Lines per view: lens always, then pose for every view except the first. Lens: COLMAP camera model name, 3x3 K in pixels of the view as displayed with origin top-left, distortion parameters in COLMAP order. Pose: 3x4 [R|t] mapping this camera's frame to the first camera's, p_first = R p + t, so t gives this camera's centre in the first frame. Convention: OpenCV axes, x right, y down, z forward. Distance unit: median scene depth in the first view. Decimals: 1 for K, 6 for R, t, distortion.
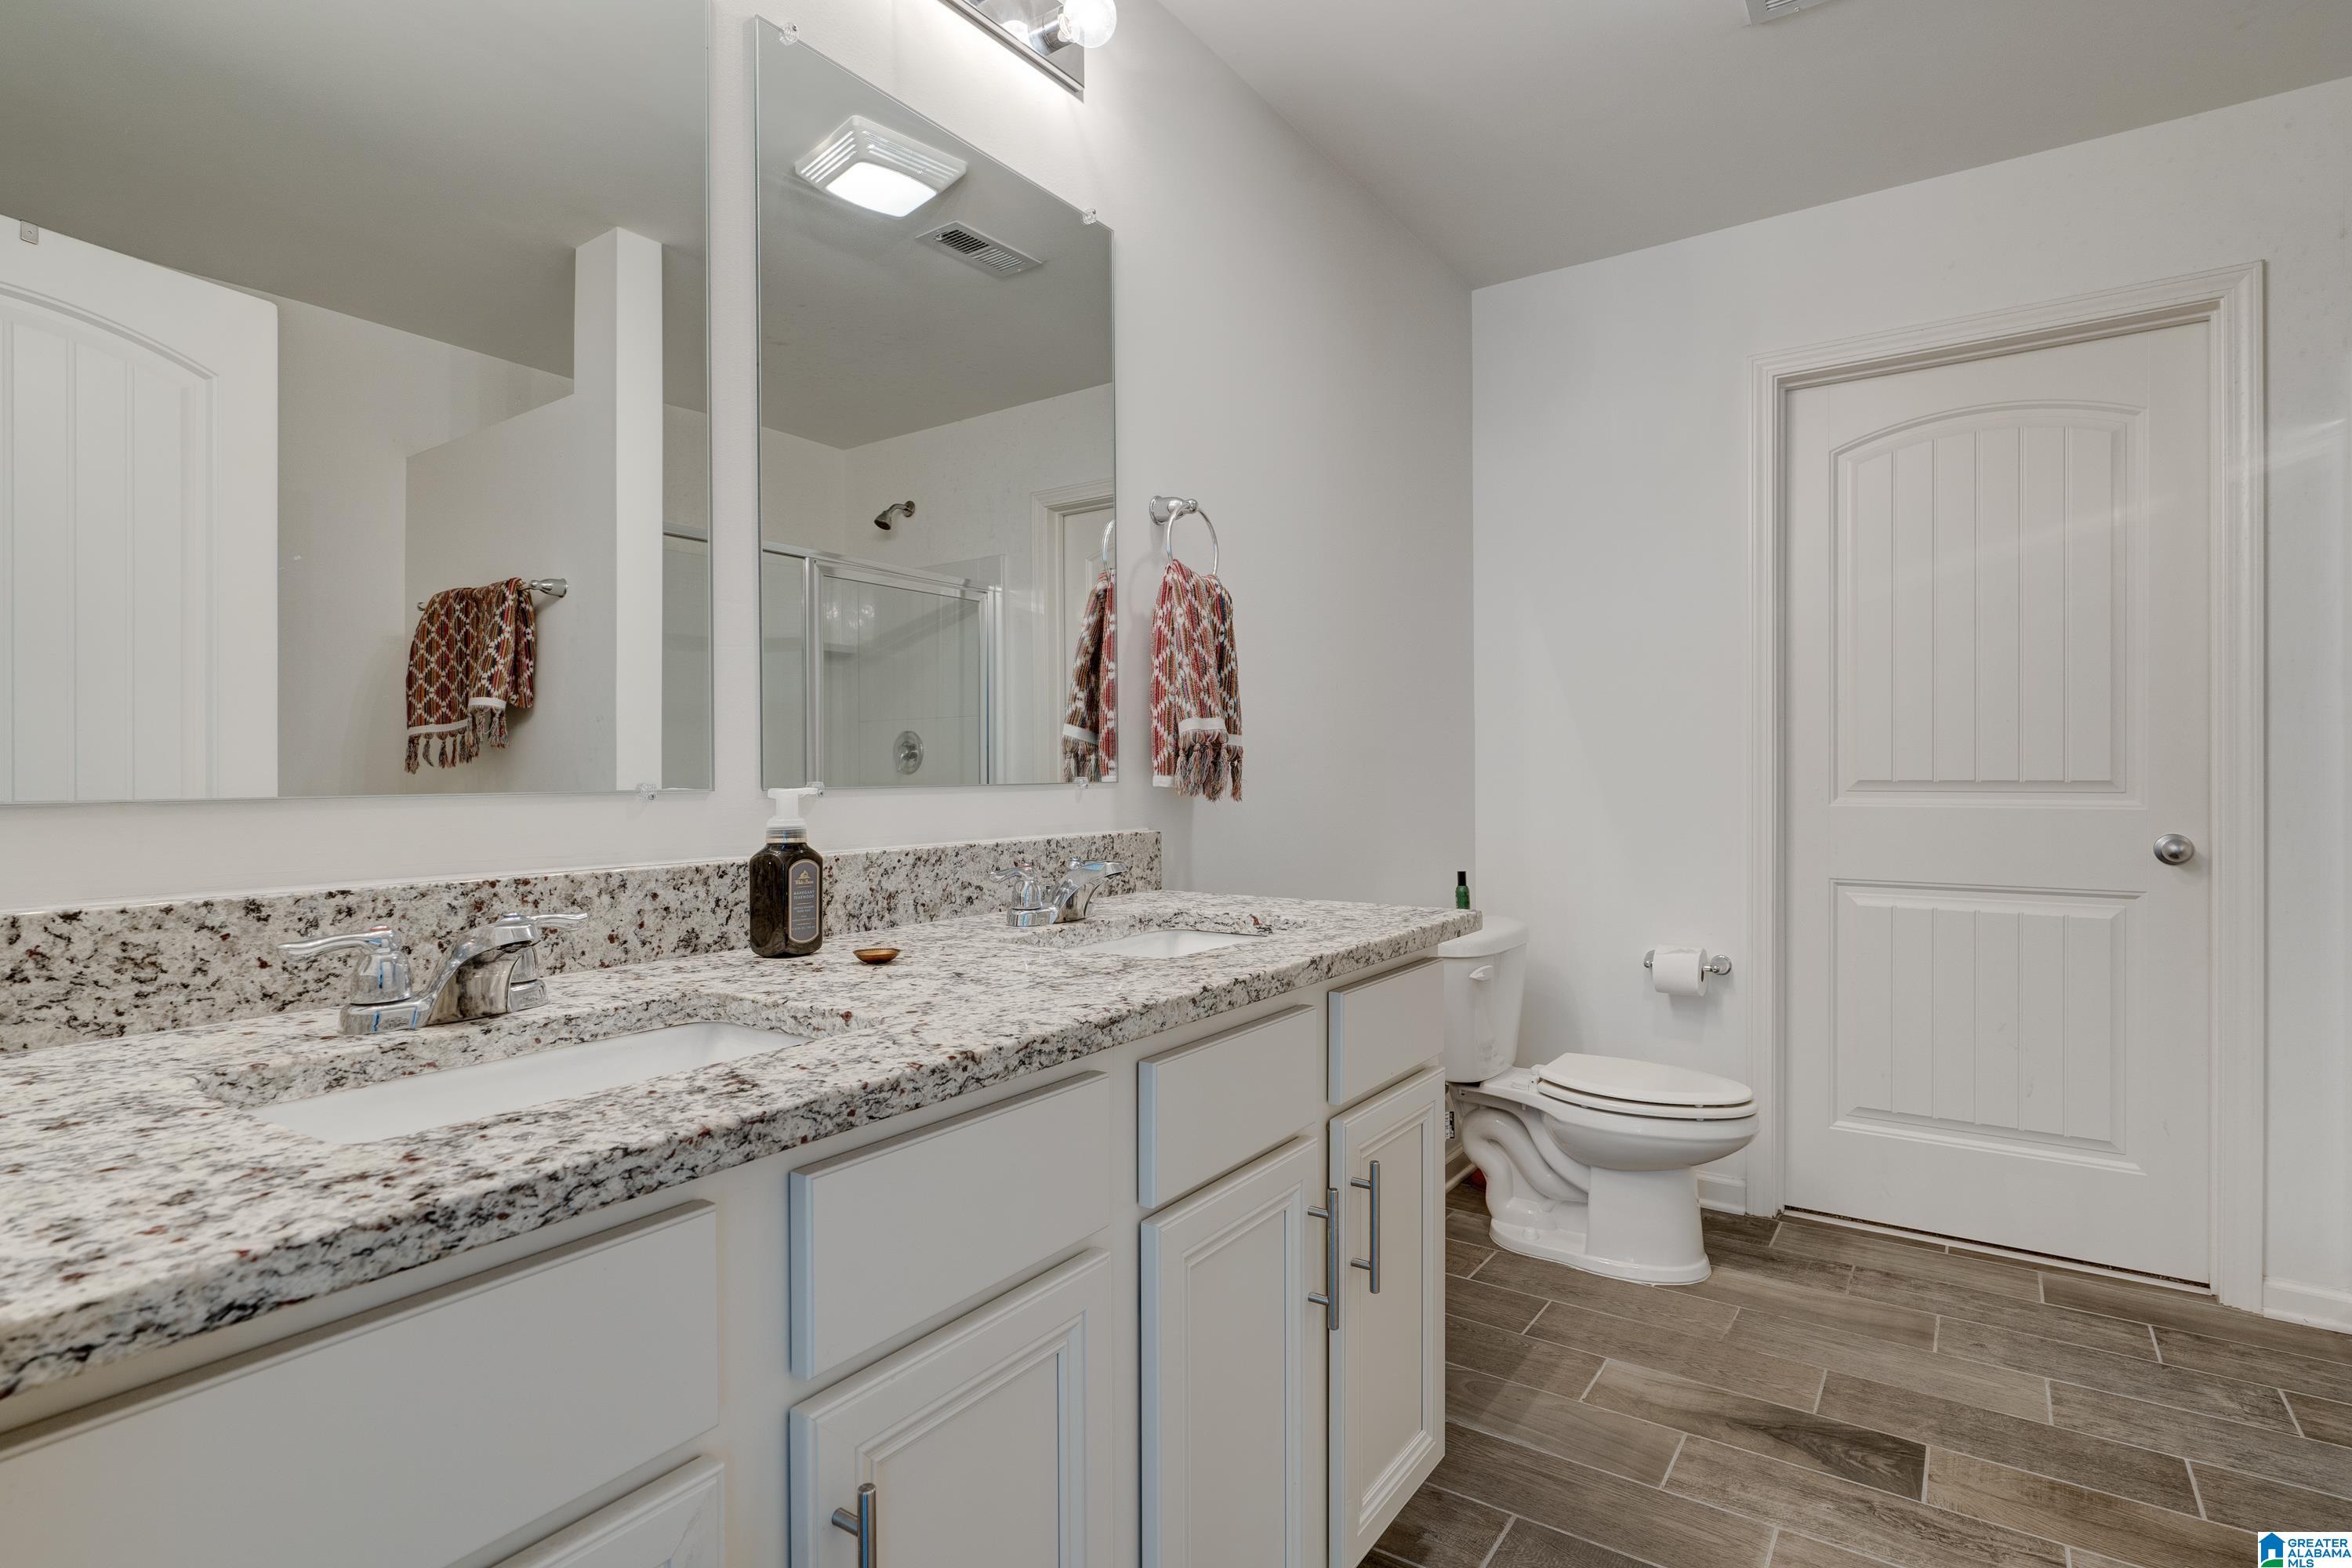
lens RADIAL K [[1222.2, 0, 1176.0], [0, 1222.2, 784.0], [0, 0, 1]] dist [-0.001347, -0.000327]
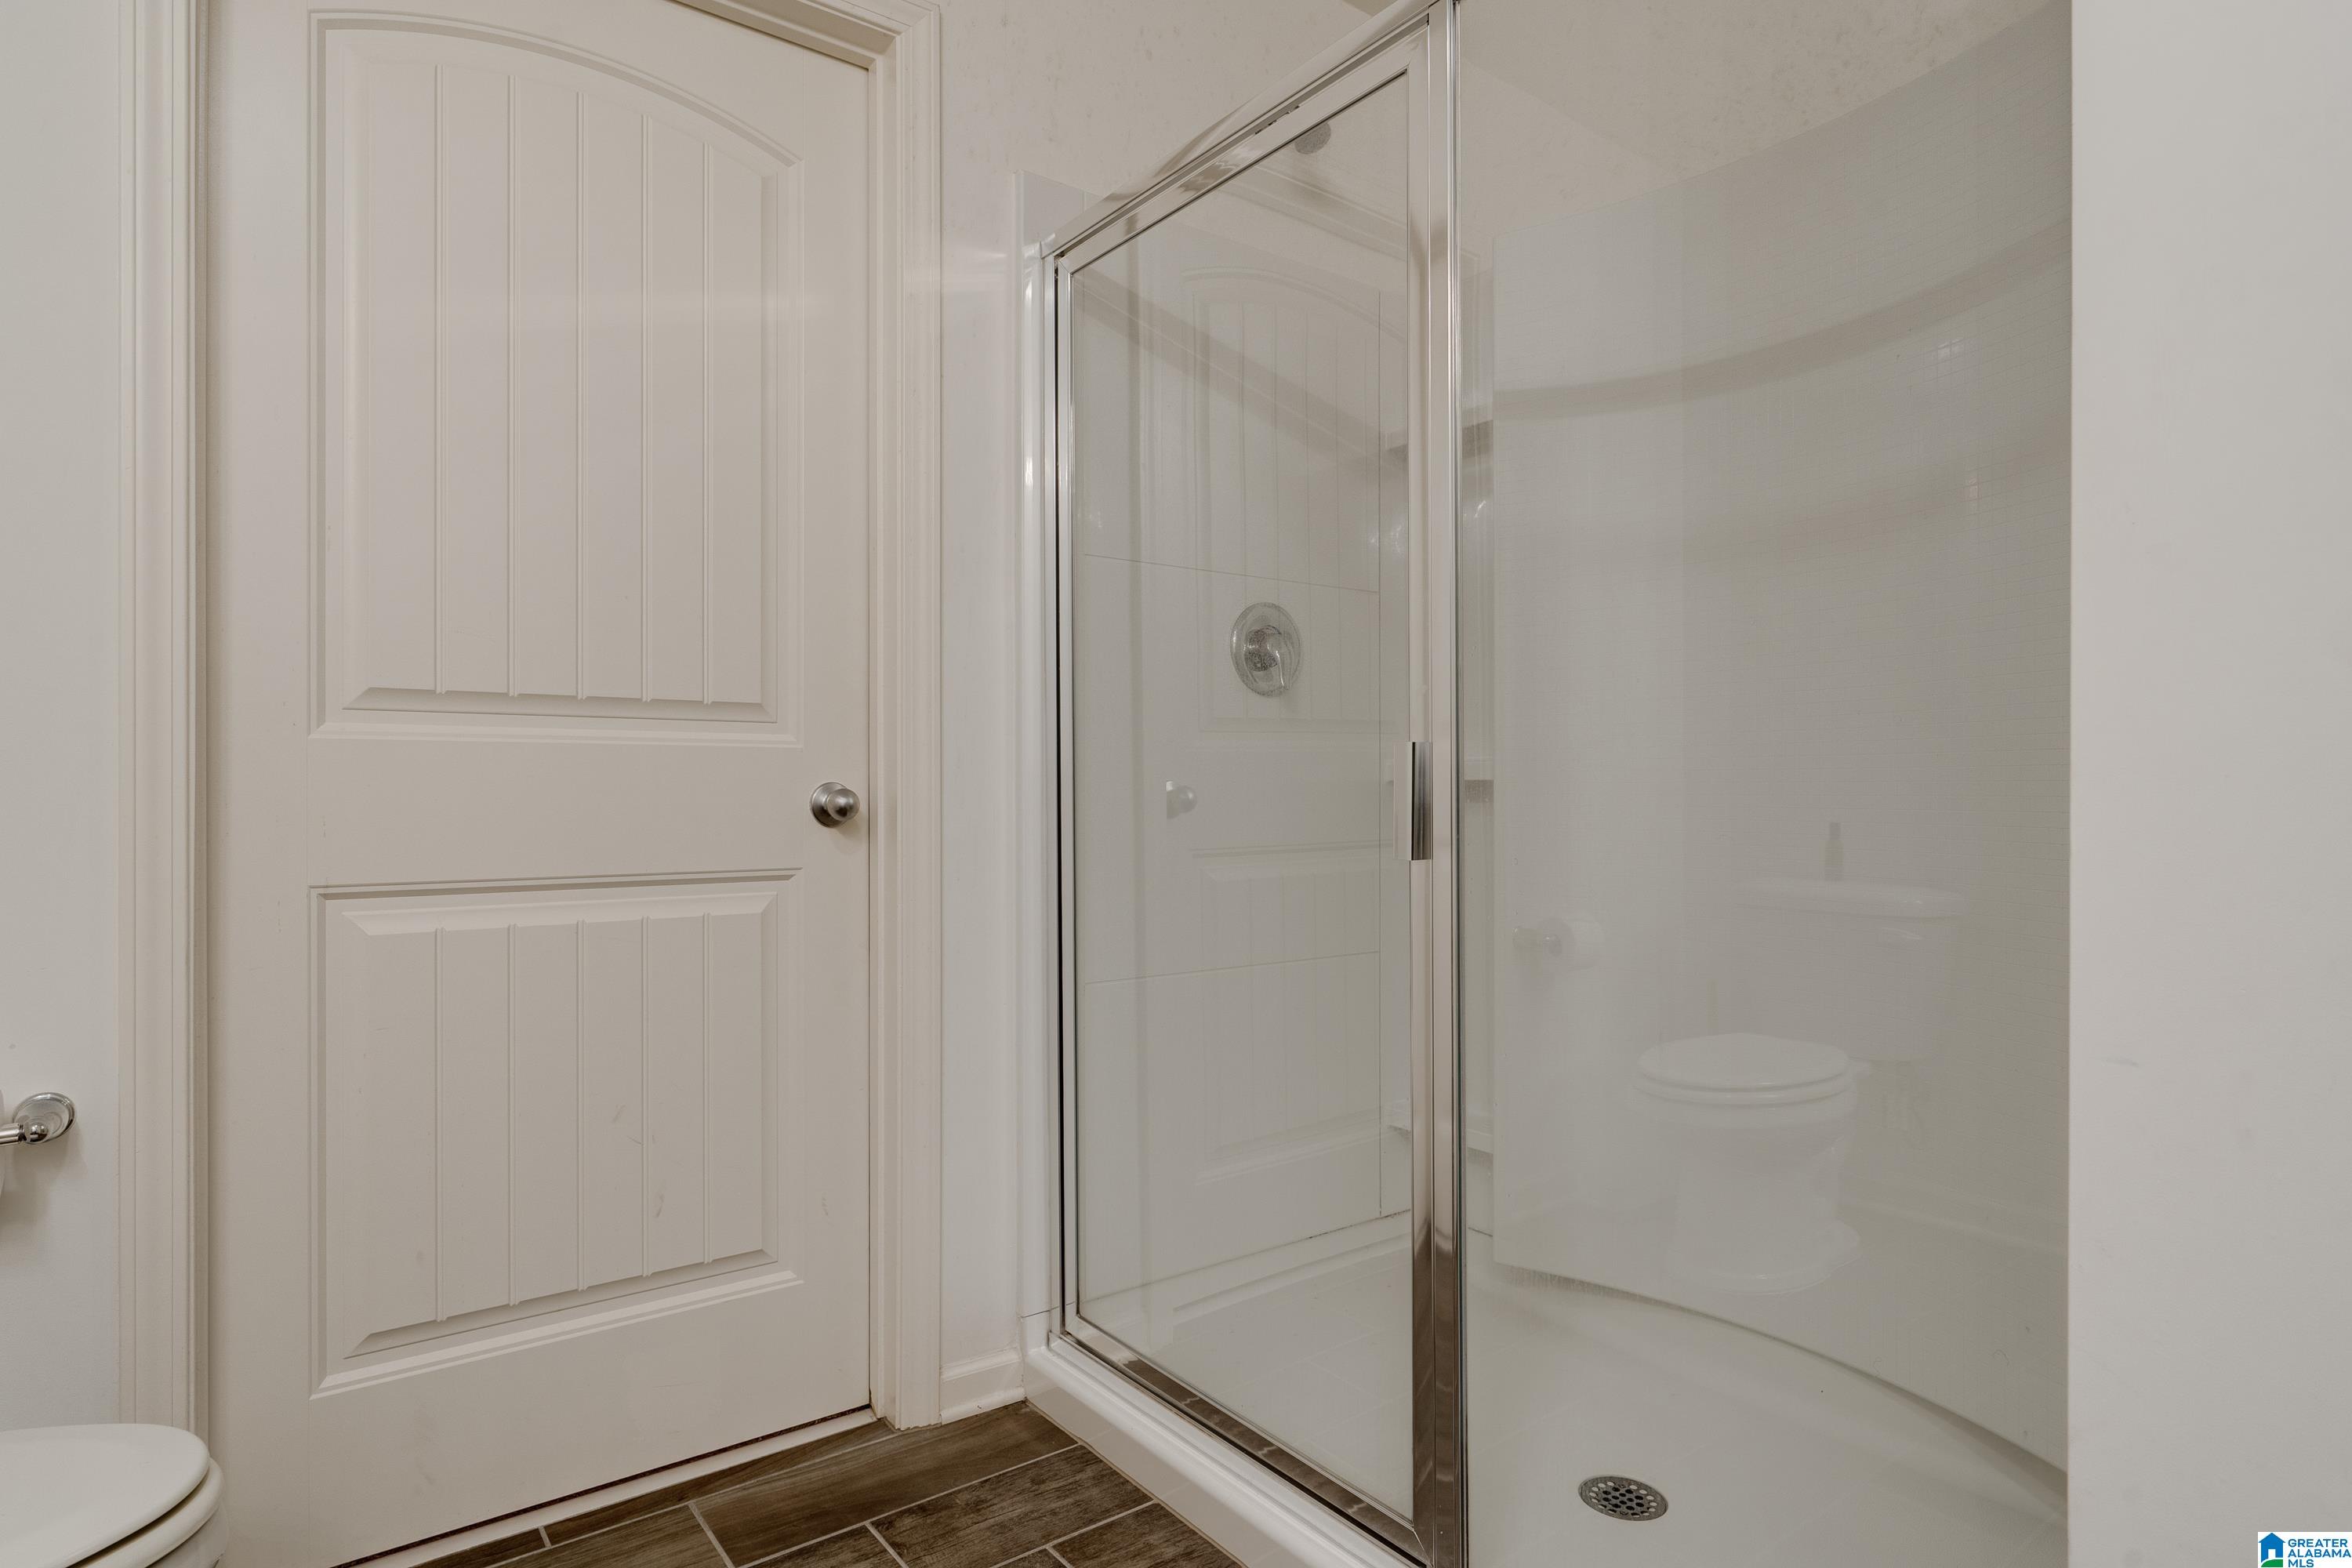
lens RADIAL K [[1281.6, 0, 1176.0], [0, 1281.6, 784.0], [0, 0, 1]] dist [-0.002425, 0.000008]
pose [[0.331674, 0.002398, 0.943391, 0.186223], [0.010127, 0.999930, -0.006102, 0.047861], [-0.943340, 0.011578, 0.331626, 0.561858]]
